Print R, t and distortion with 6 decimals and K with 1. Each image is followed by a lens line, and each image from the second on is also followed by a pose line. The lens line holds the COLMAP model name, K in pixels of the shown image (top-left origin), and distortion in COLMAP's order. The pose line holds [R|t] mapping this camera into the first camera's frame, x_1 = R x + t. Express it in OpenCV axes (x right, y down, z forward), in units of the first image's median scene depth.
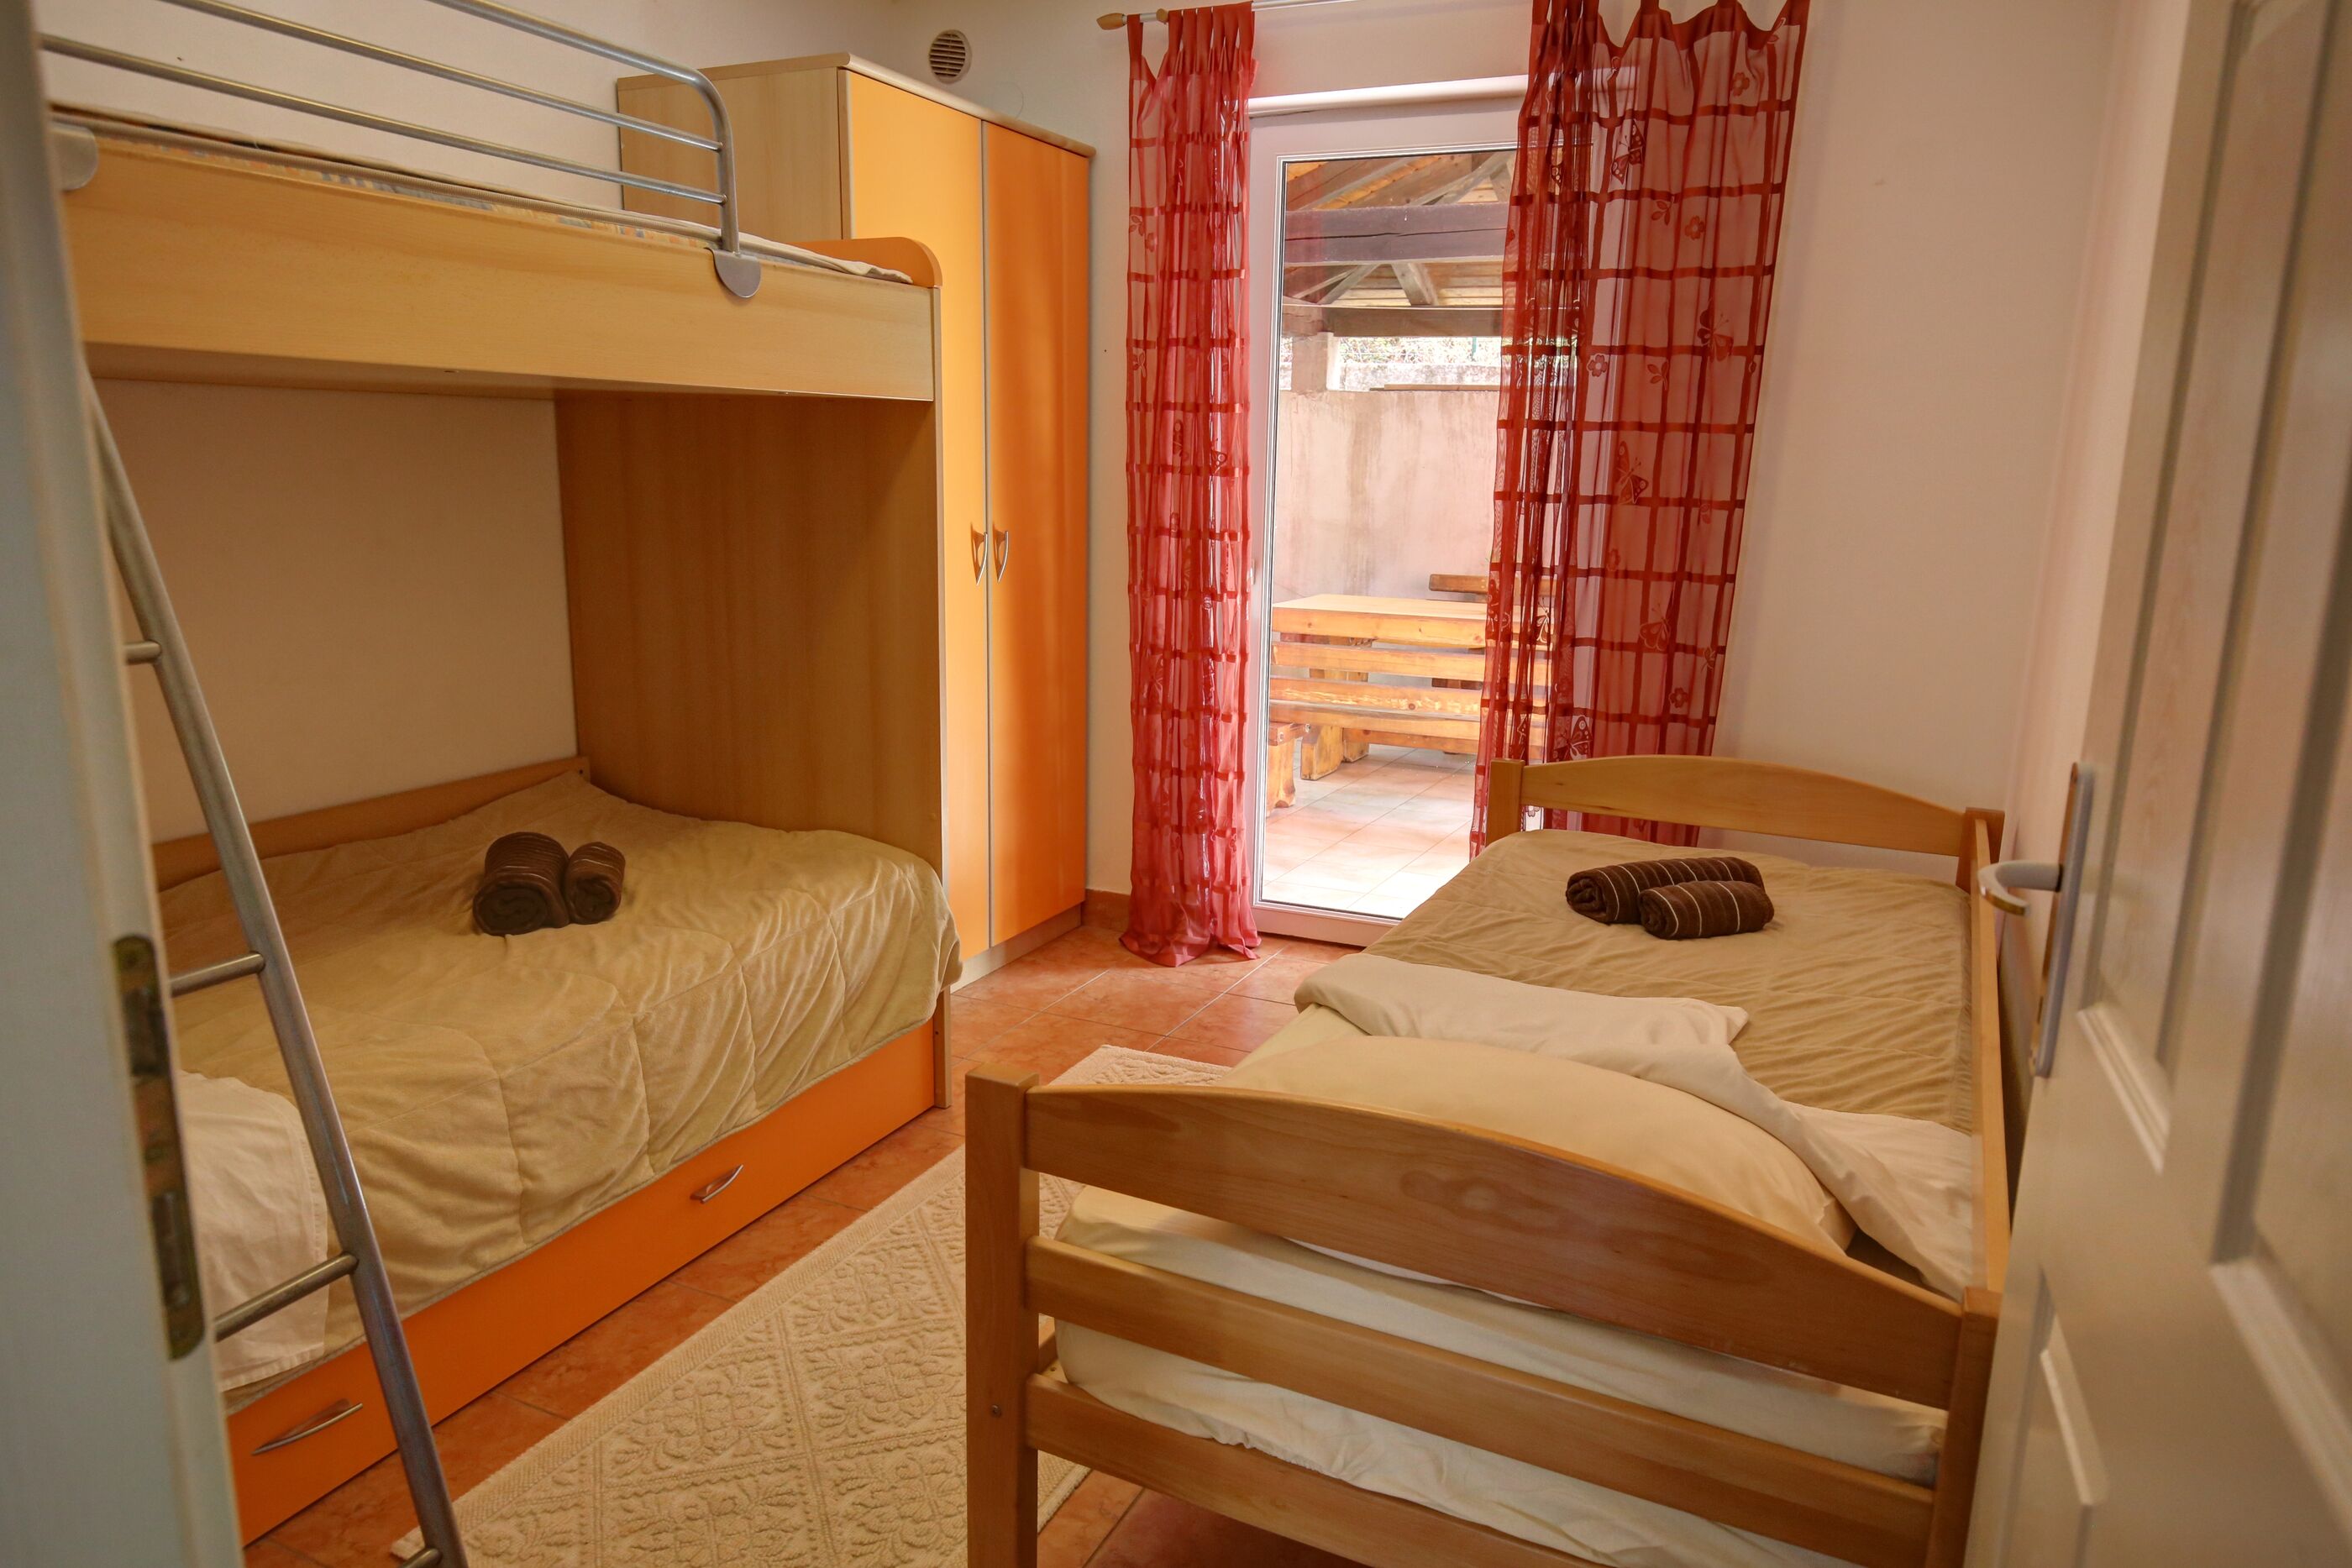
lens RADIAL K [[1537.8, 0, 1184.9], [0, 1537.8, 777.7], [0, 0, 1]] dist [-0.020034, 0.052059]
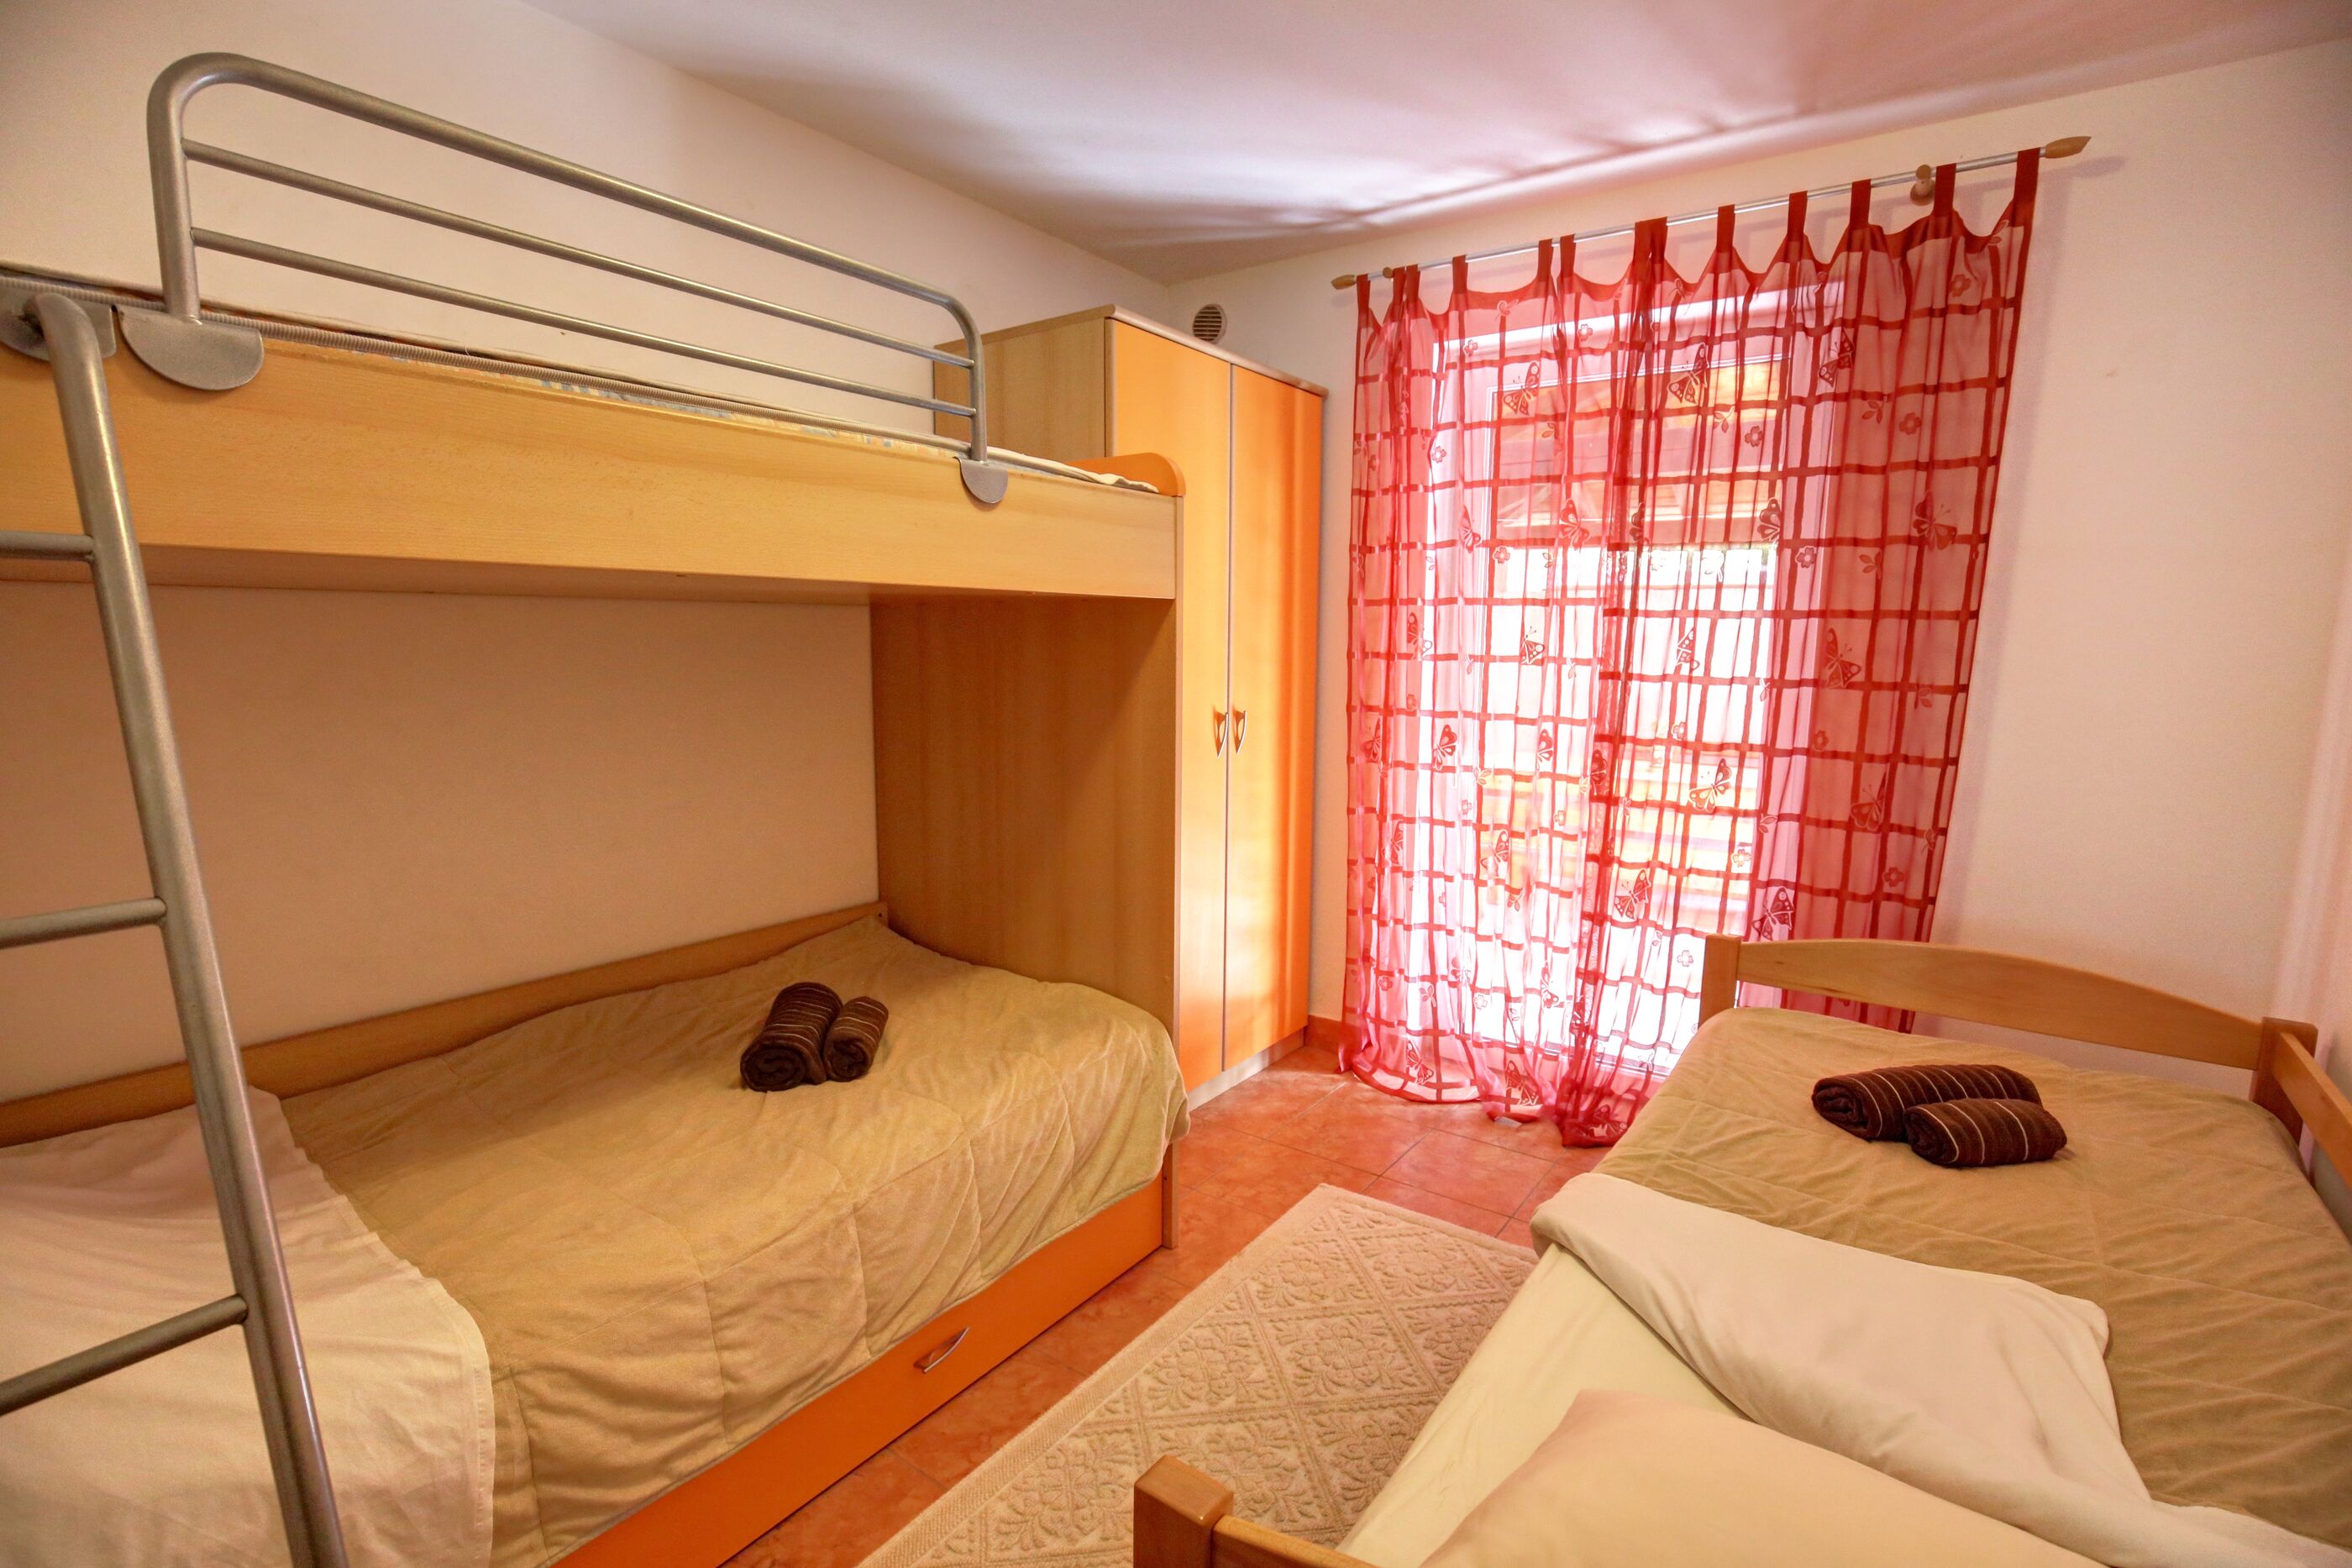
lens RADIAL K [[1082.6, 0, 1177.9], [0, 1082.6, 790.8], [0, 0, 1]] dist [-0.034761, 0.006251]
pose [[0.982231, 0.014108, -0.187145, -0.017319], [-0.027324, 0.997295, -0.068228, -0.060189], [0.185676, 0.072130, 0.979960, 0.271469]]
